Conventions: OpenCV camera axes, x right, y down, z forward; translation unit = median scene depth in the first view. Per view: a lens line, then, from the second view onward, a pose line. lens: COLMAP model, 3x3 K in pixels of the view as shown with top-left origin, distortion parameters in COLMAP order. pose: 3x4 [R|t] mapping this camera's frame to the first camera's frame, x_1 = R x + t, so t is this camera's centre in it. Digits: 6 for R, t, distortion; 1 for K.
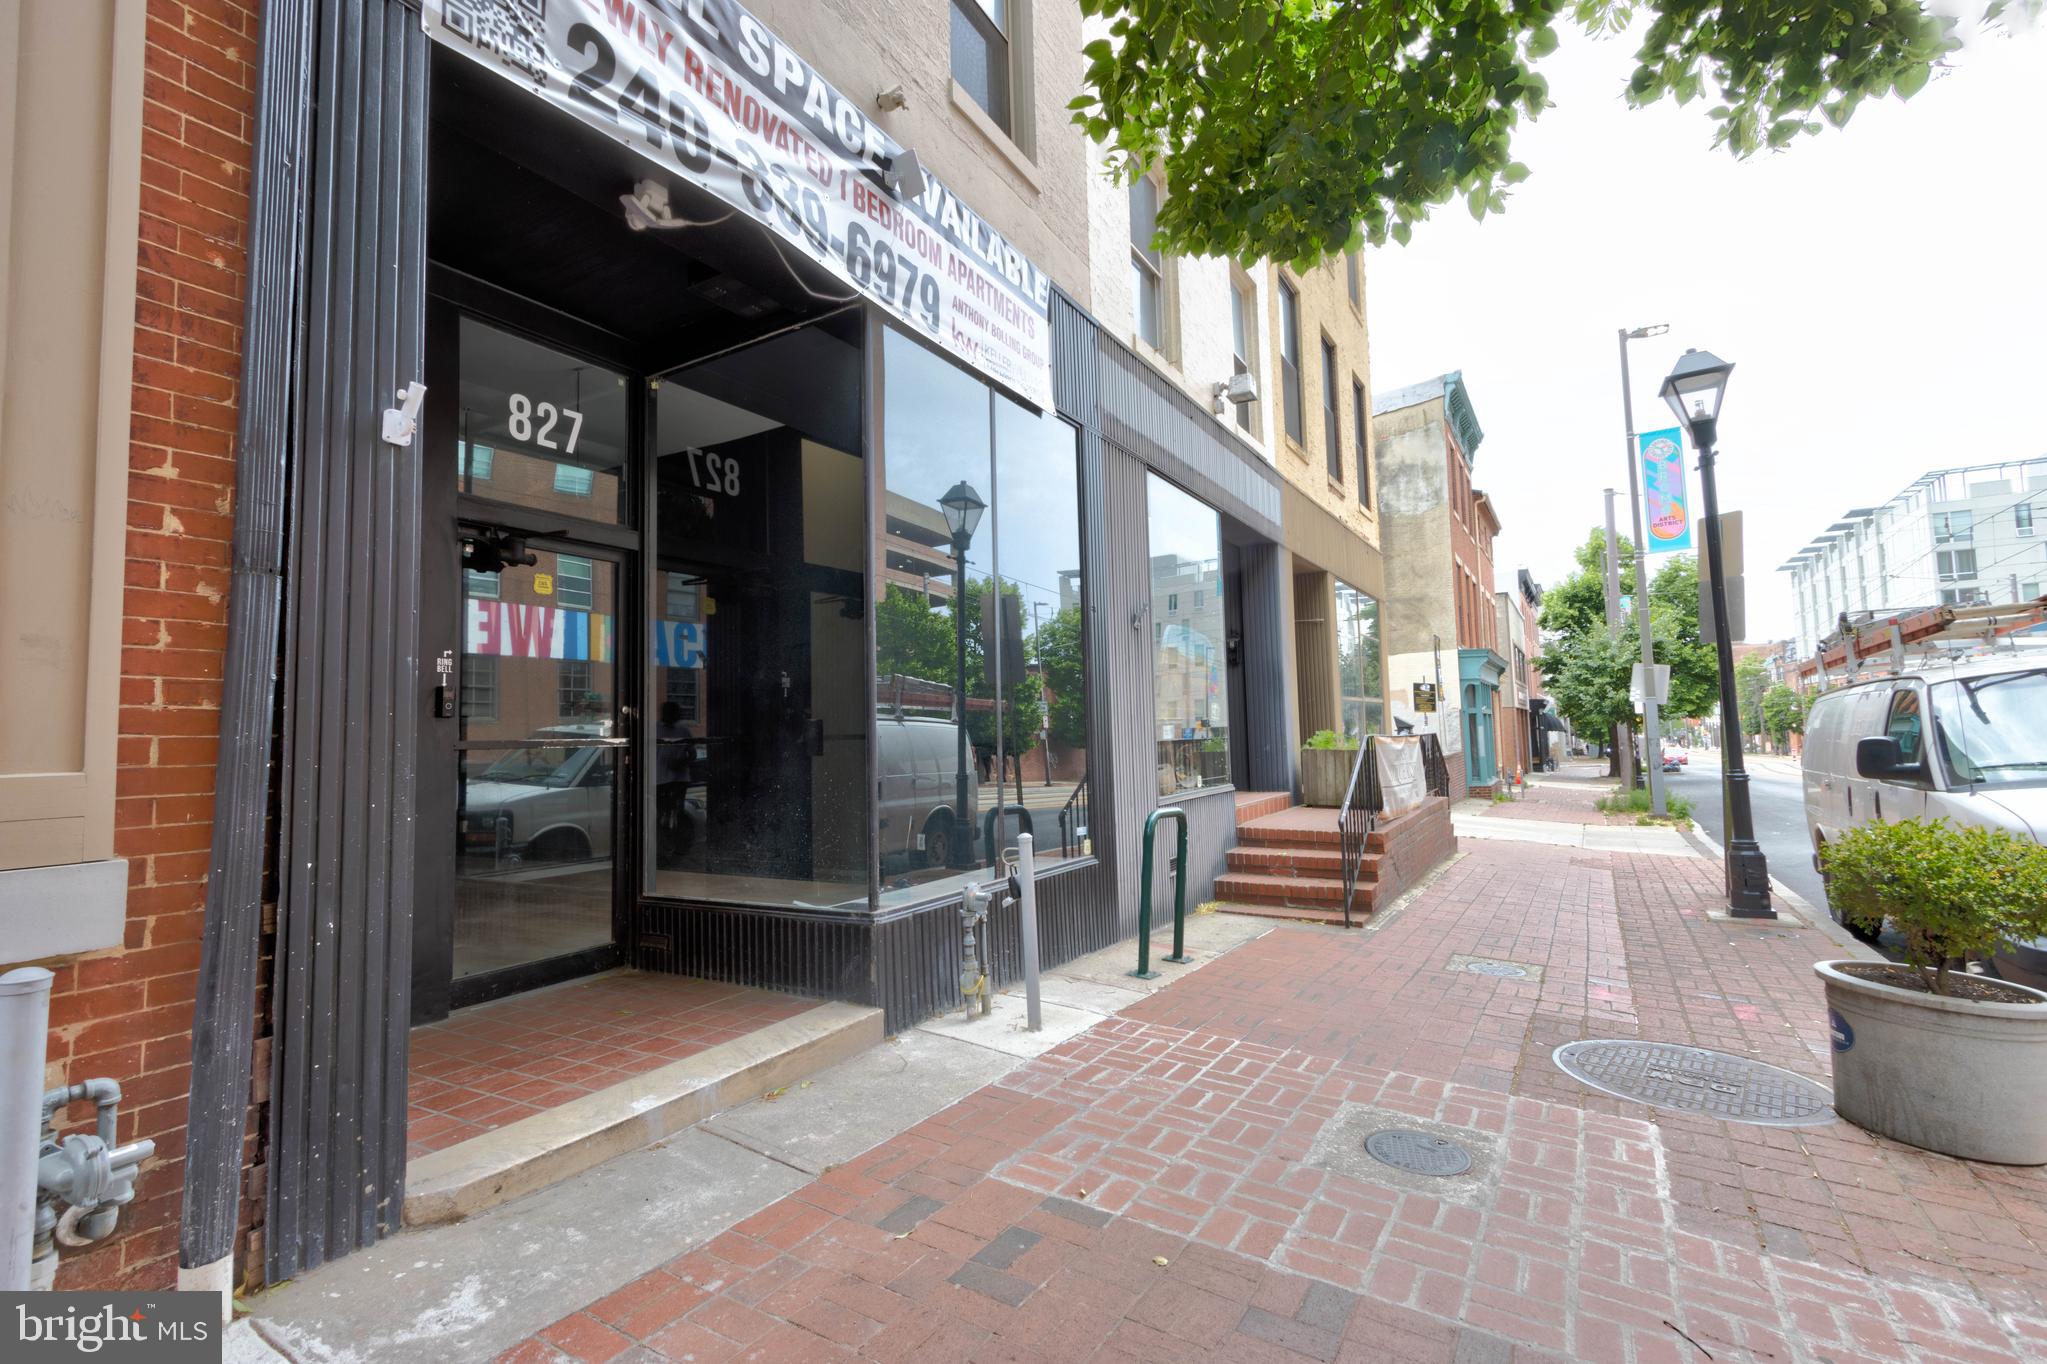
lens RADIAL K [[935.4, 0, 1025.8], [0, 935.4, 672.9], [0, 0, 1]] dist [0.008568, -0.004348]
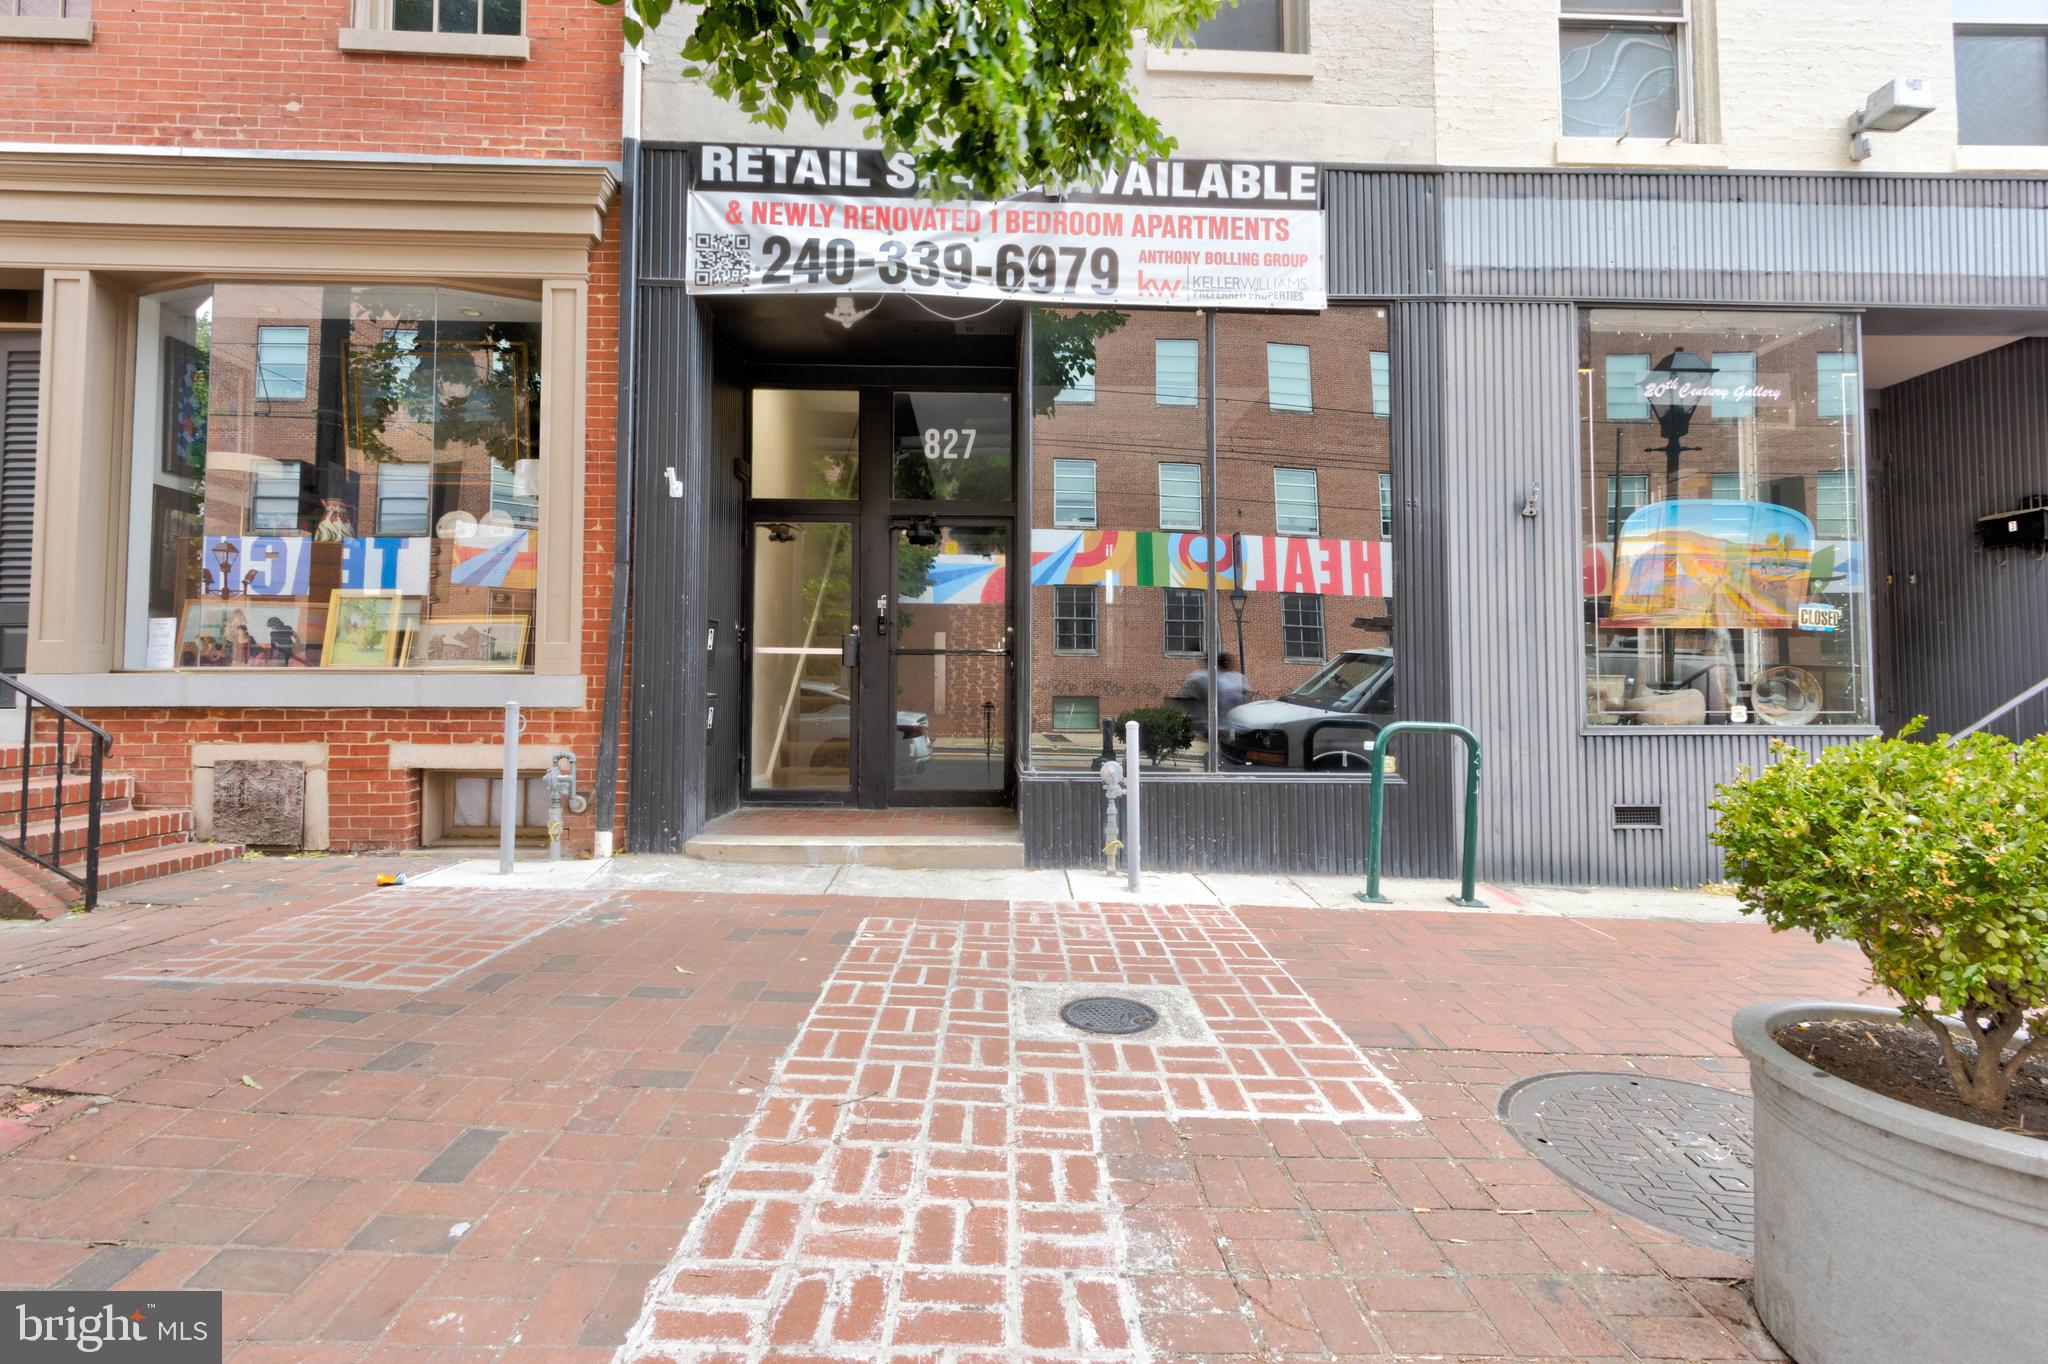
lens RADIAL K [[935.9, 0, 1018.5], [0, 935.9, 665.4], [0, 0, 1]] dist [0.008568, -0.004348]
pose [[0.534057, -0.007259, -0.845417, 1.025919], [0.041503, 0.998983, 0.017641, 0.090355], [0.844429, -0.044509, 0.533815, 0.324309]]
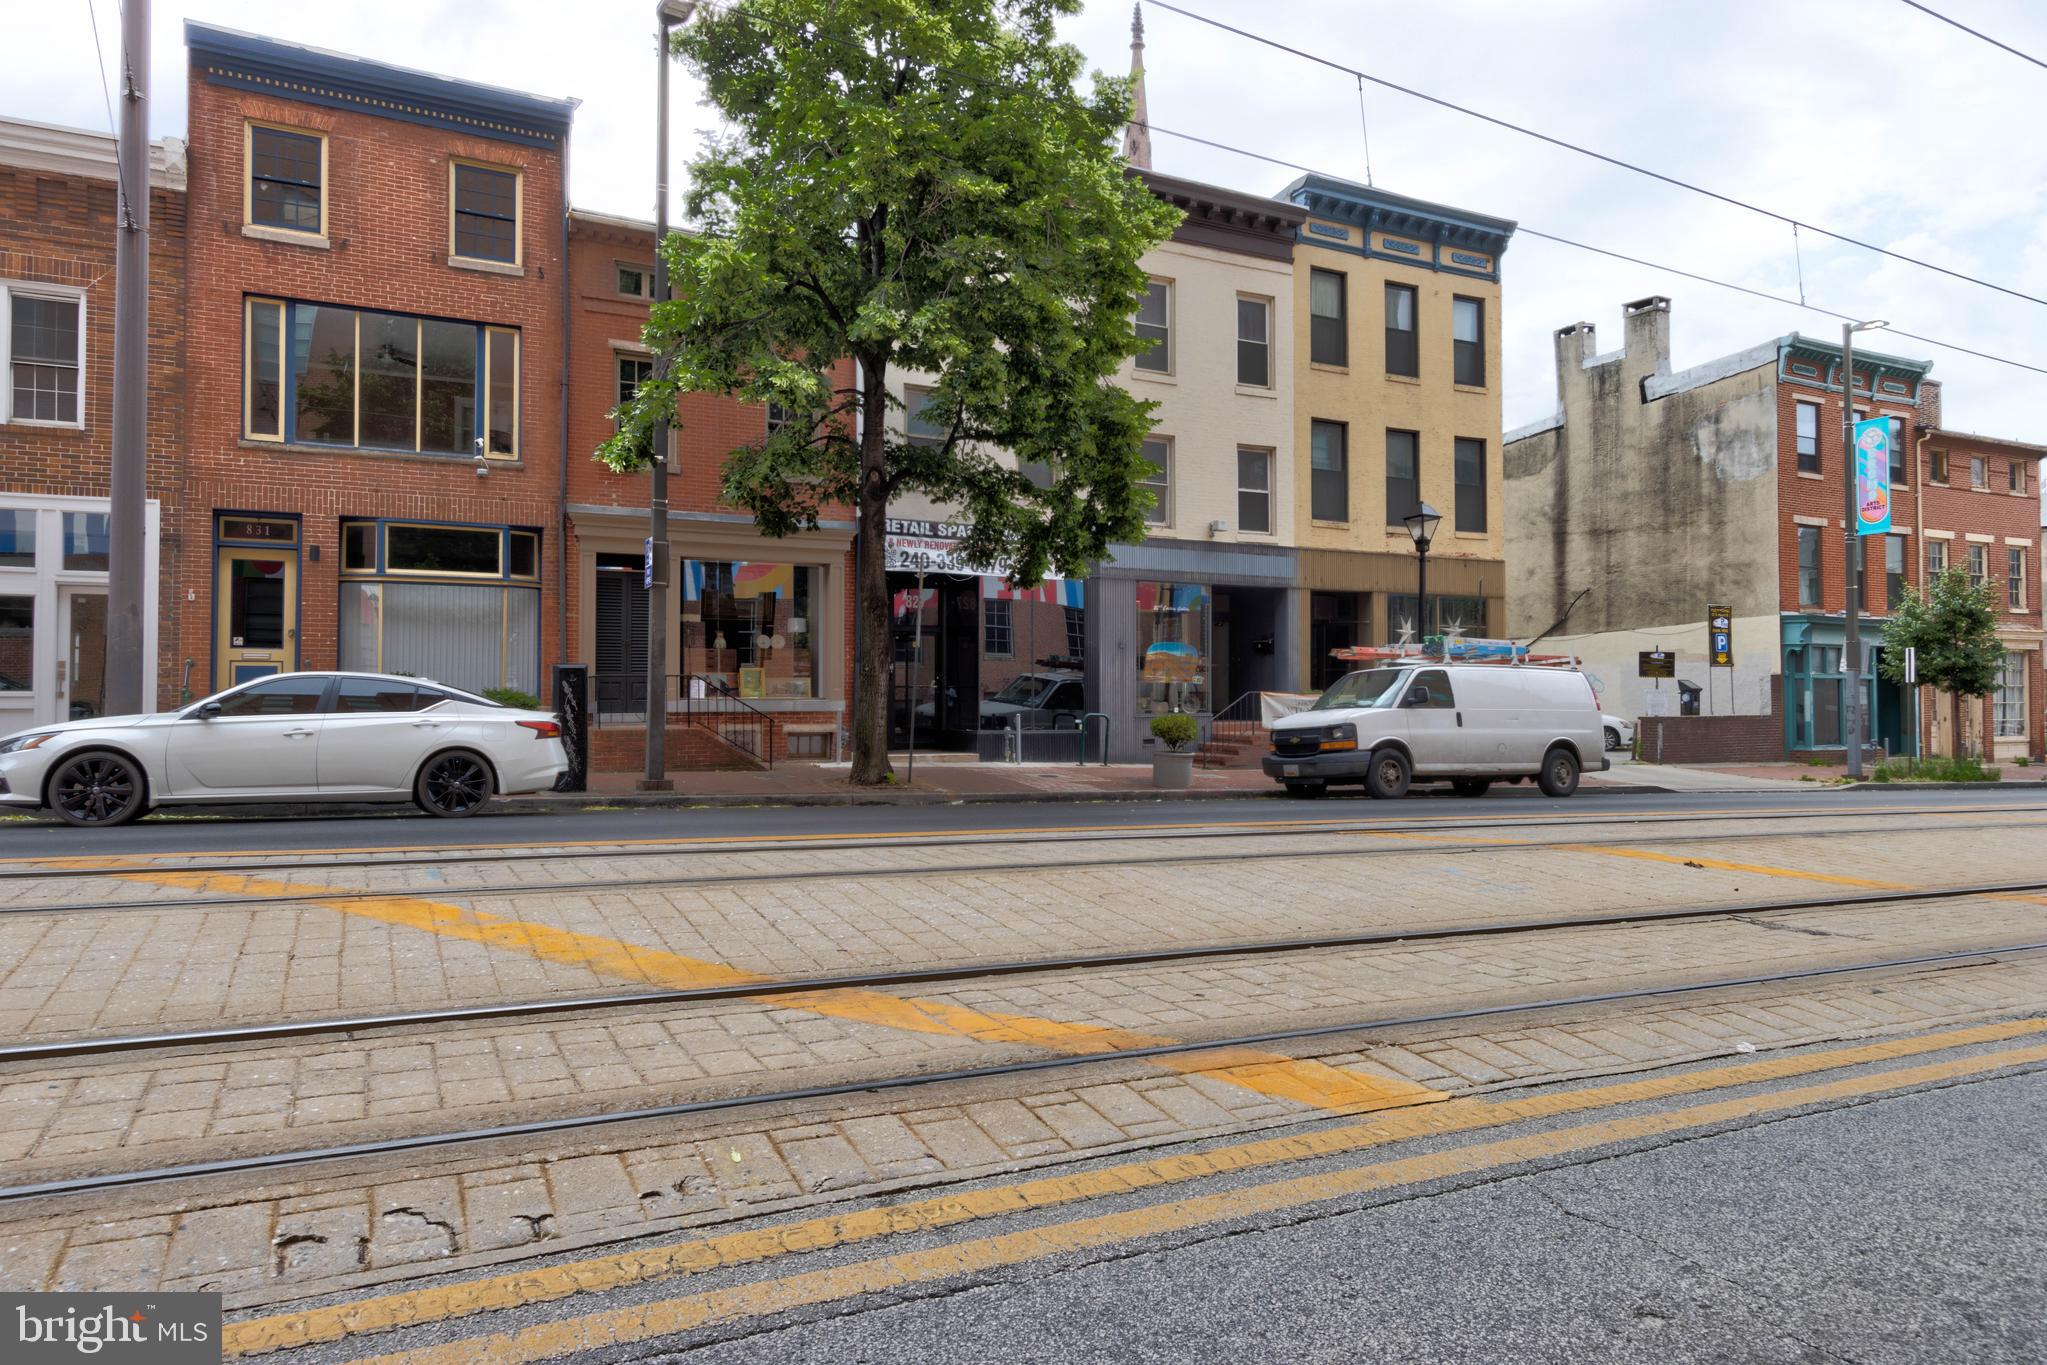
lens RADIAL K [[1279.0, 0, 1028.3], [0, 1279.0, 673.4], [0, 0, 1]] dist [0.001742, 0.000051]
pose [[0.855015, 0.019646, -0.518231, 3.094587], [0.011792, 0.998287, 0.057299, -0.325589], [0.518469, -0.055102, 0.853319, -3.844674]]
